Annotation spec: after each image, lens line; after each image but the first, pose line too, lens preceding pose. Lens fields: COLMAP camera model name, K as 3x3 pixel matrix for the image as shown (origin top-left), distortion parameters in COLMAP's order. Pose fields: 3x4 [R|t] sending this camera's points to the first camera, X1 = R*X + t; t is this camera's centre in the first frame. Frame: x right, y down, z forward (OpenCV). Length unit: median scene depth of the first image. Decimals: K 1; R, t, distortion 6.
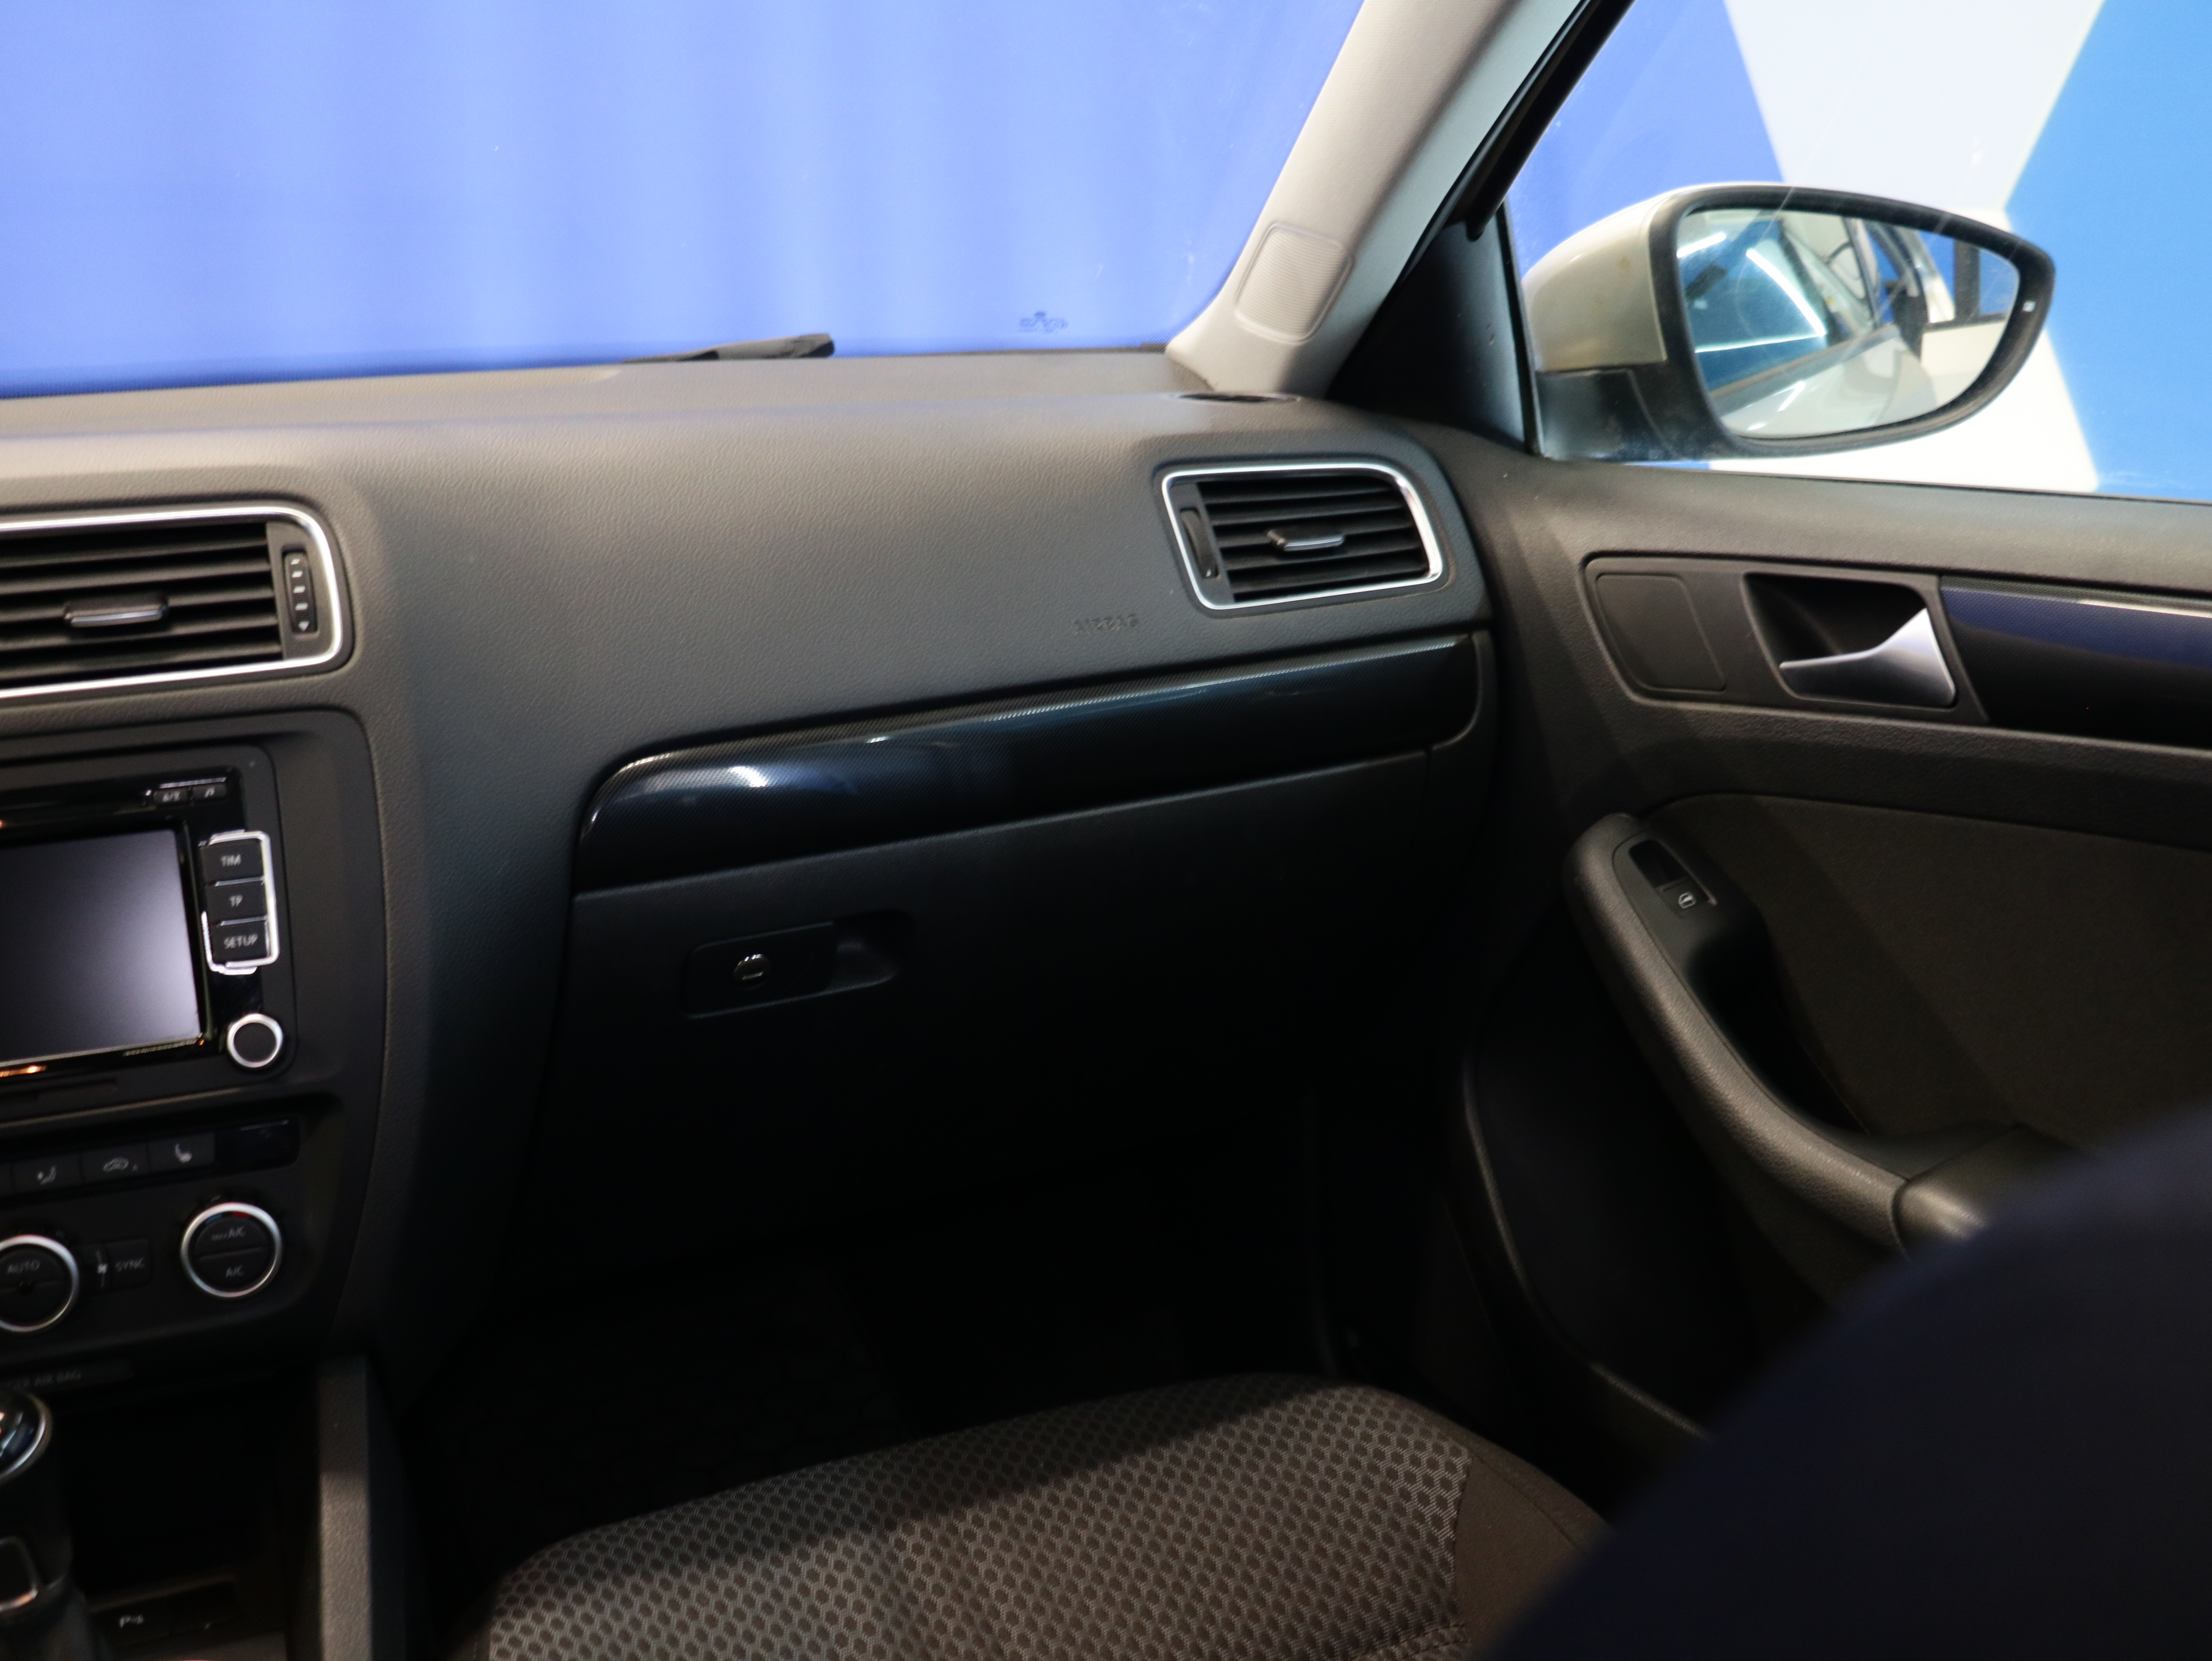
lens RADIAL K [[2463.5, 0, 1079.9], [0, 2463.5, 831.7], [0, 0, 1]] dist [-0.021323, 0.000166]
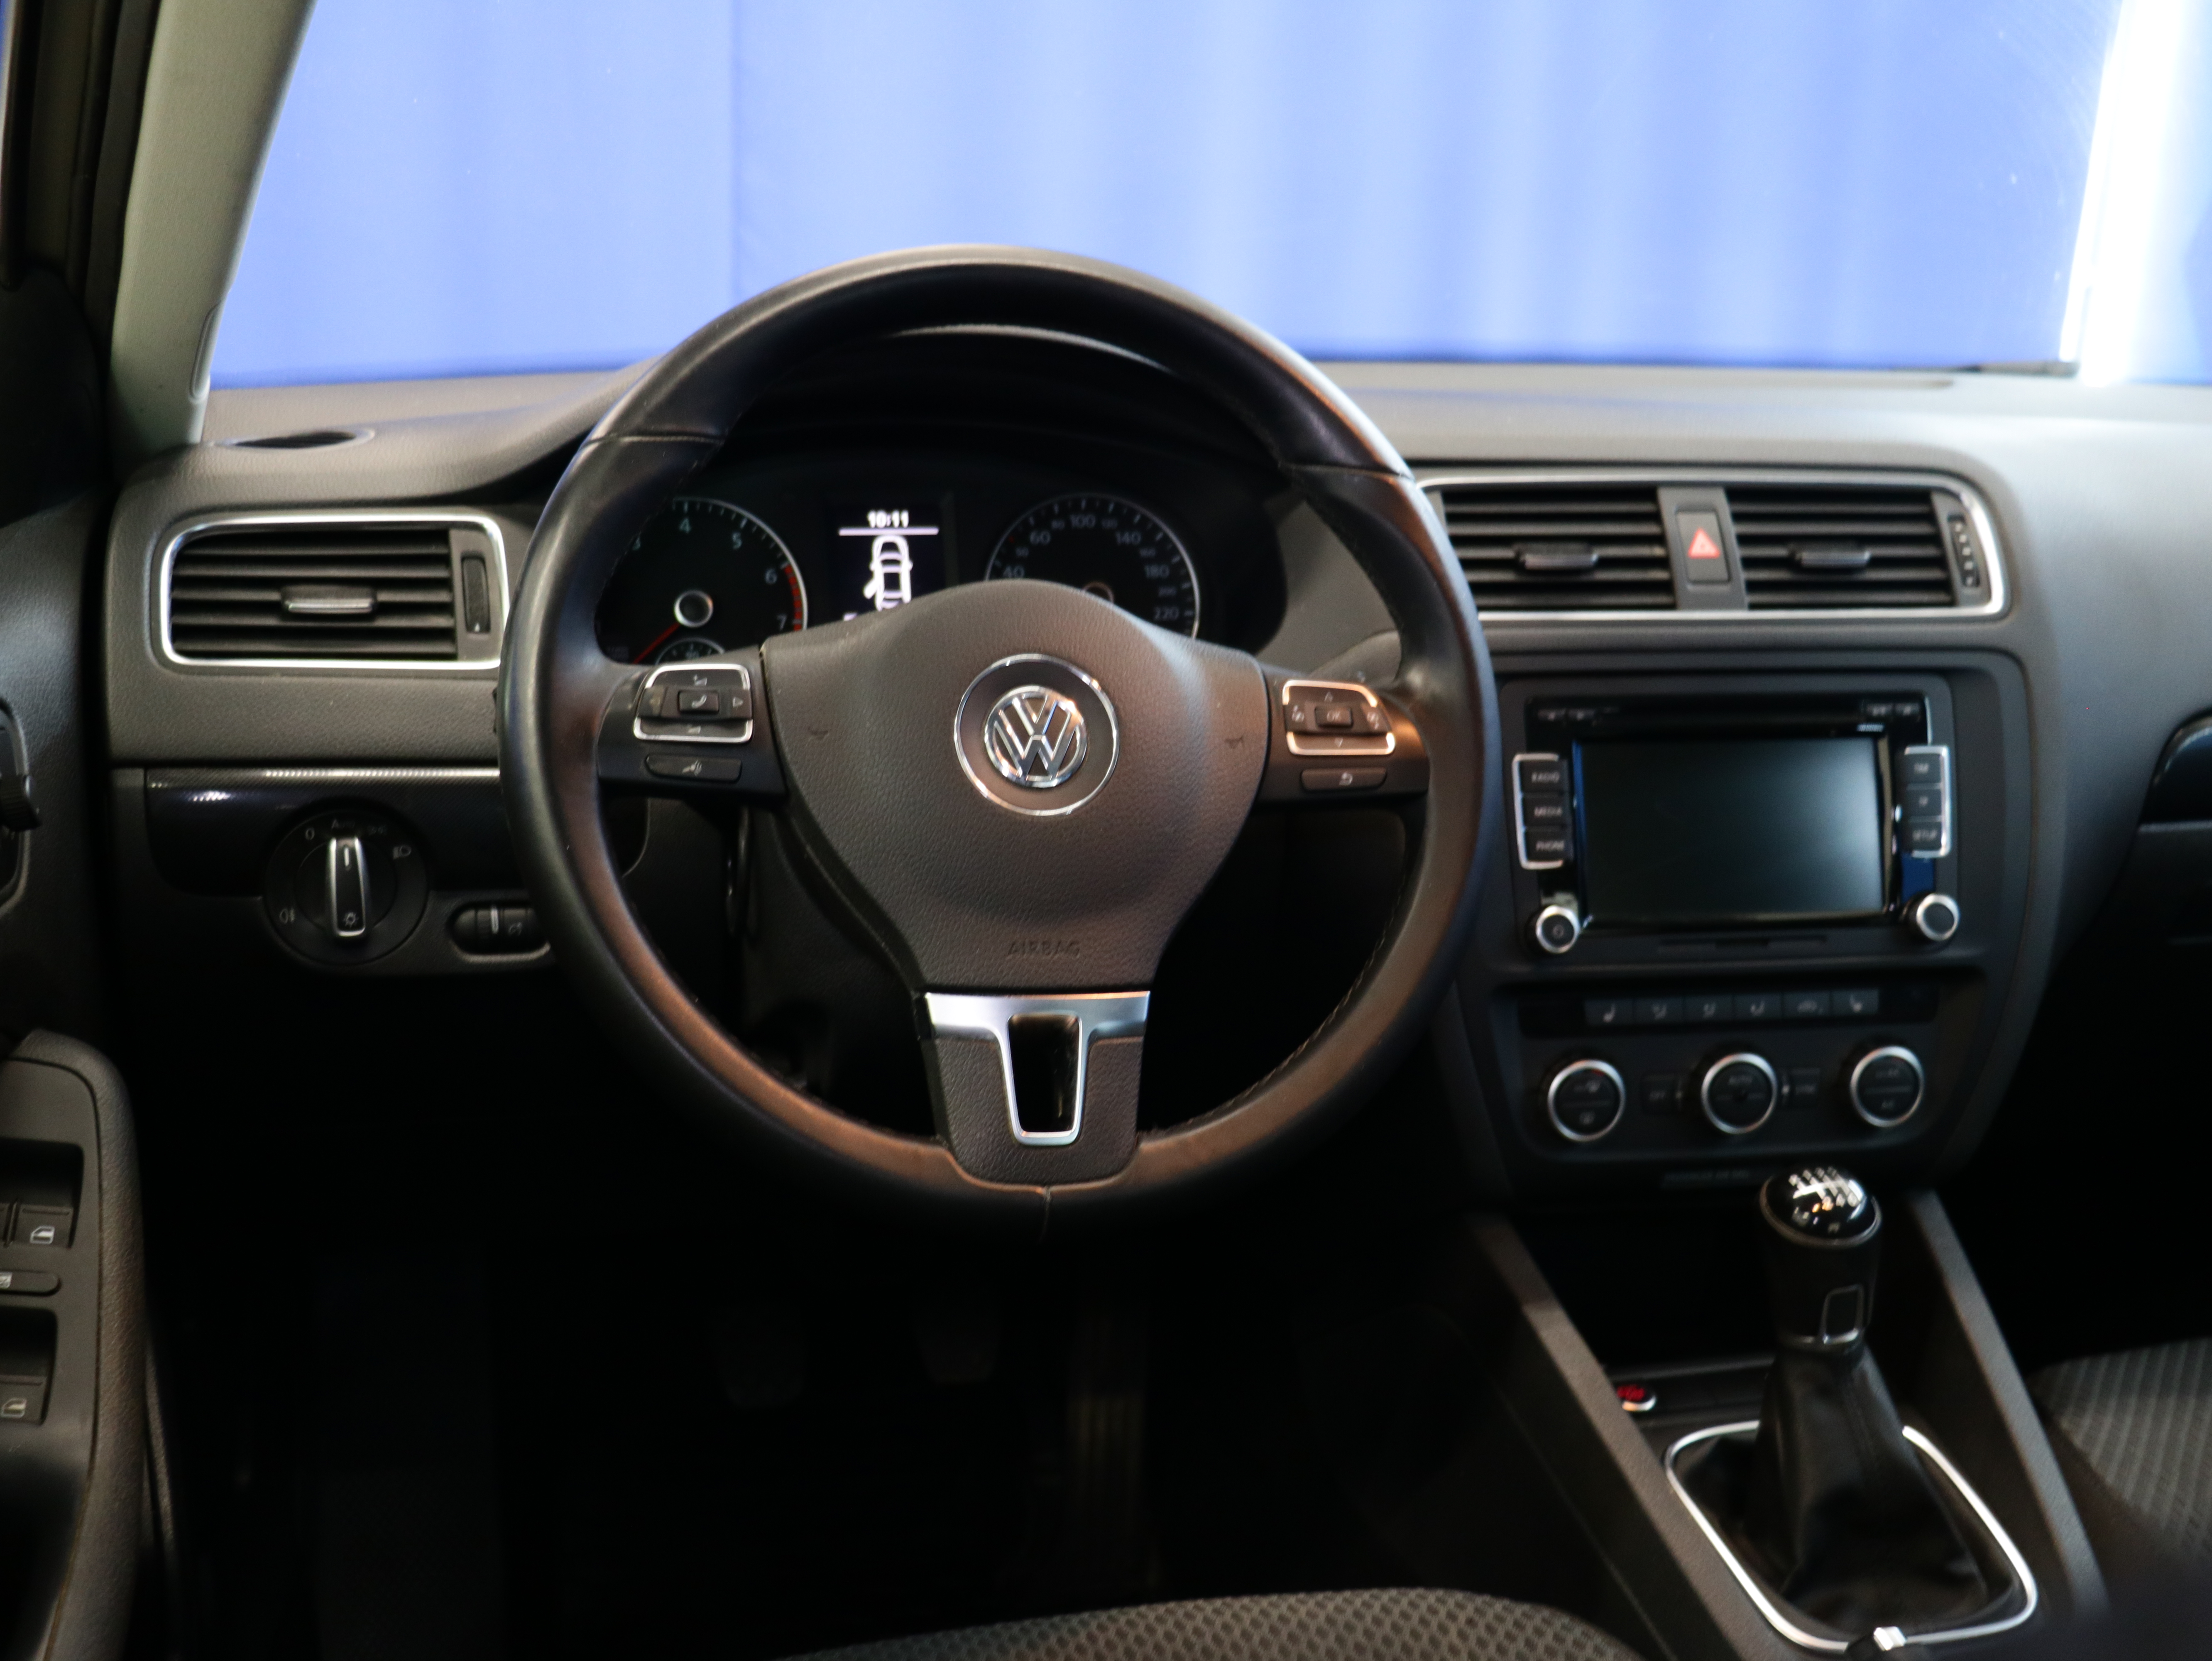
lens RADIAL K [[2463.5, 0, 1079.9], [0, 2463.5, 831.7], [0, 0, 1]] dist [-0.021323, 0.000166]
pose [[0.985741, 0.101787, -0.133994, -0.572223], [-0.101154, 0.994804, 0.011542, 0.068893], [0.134472, 0.002177, 0.990915, -0.254502]]
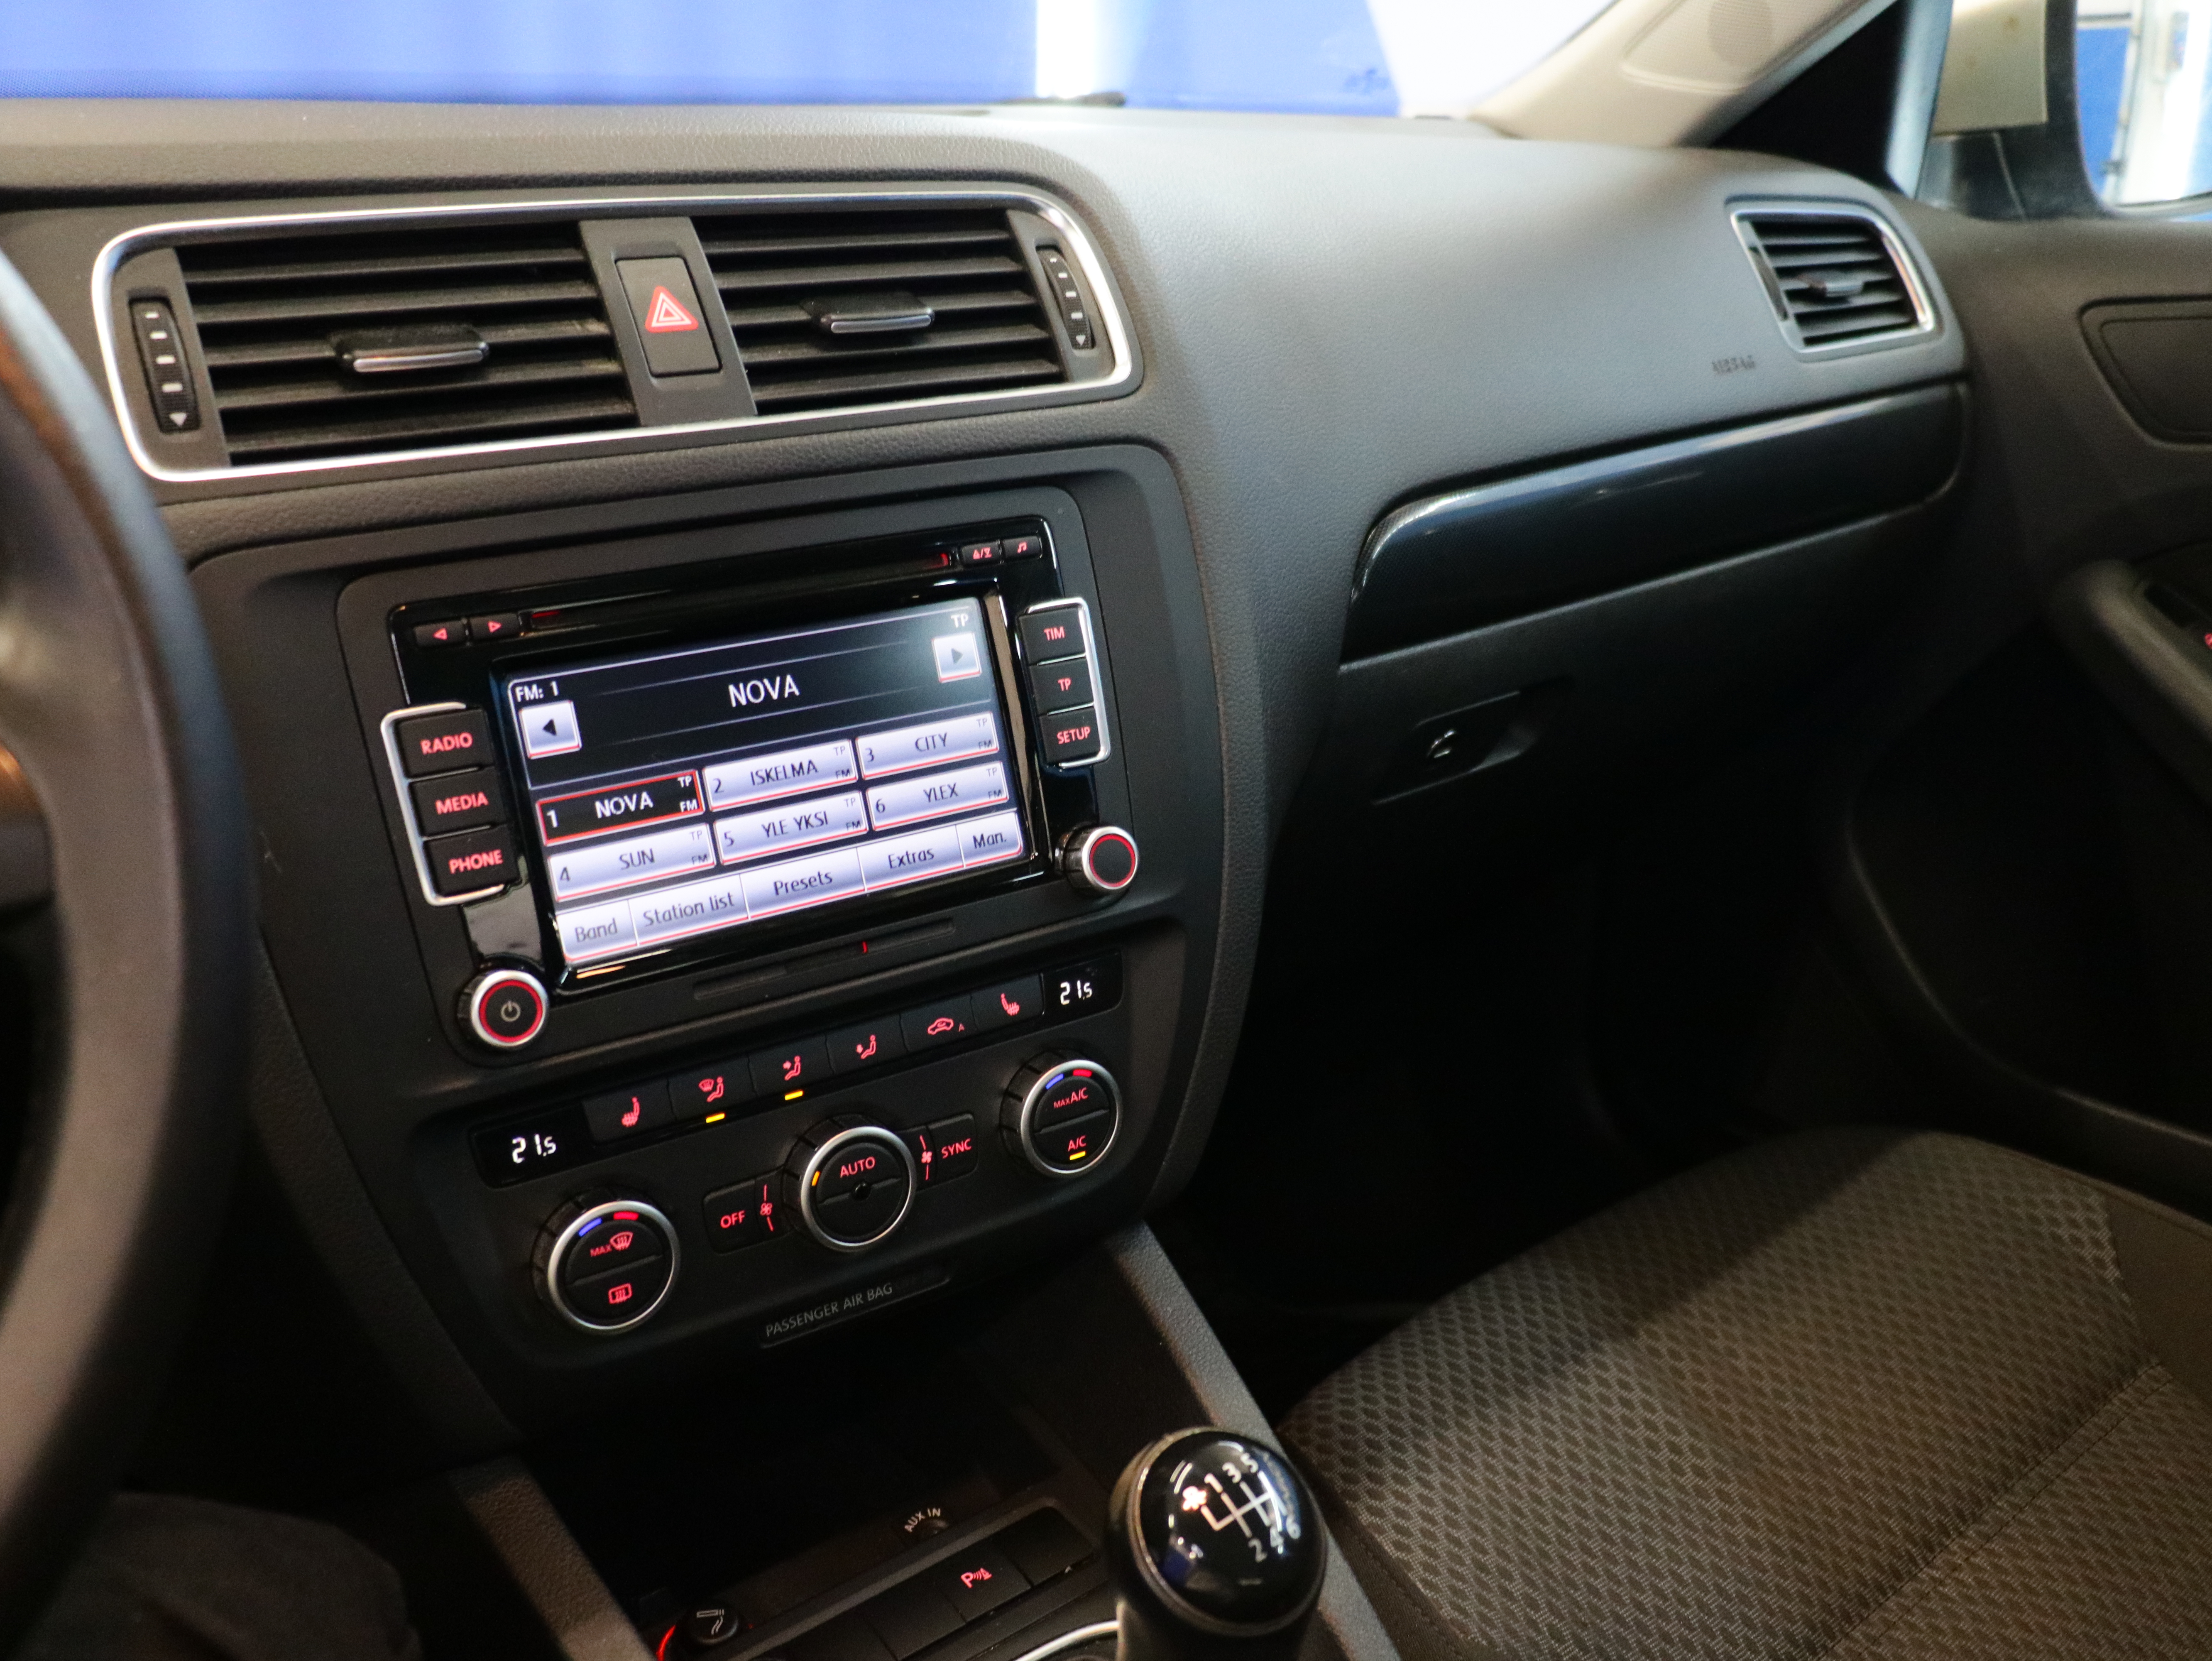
lens RADIAL K [[1964.7, 0, 1084.9], [0, 1964.7, 827.6], [0, 0, 1]] dist [-0.034221, 0.067882]
pose [[0.967702, -0.056972, 0.245577, -0.479818], [0.034499, 0.994892, 0.094864, 0.013608], [-0.249727, -0.083328, 0.964724, 0.371048]]
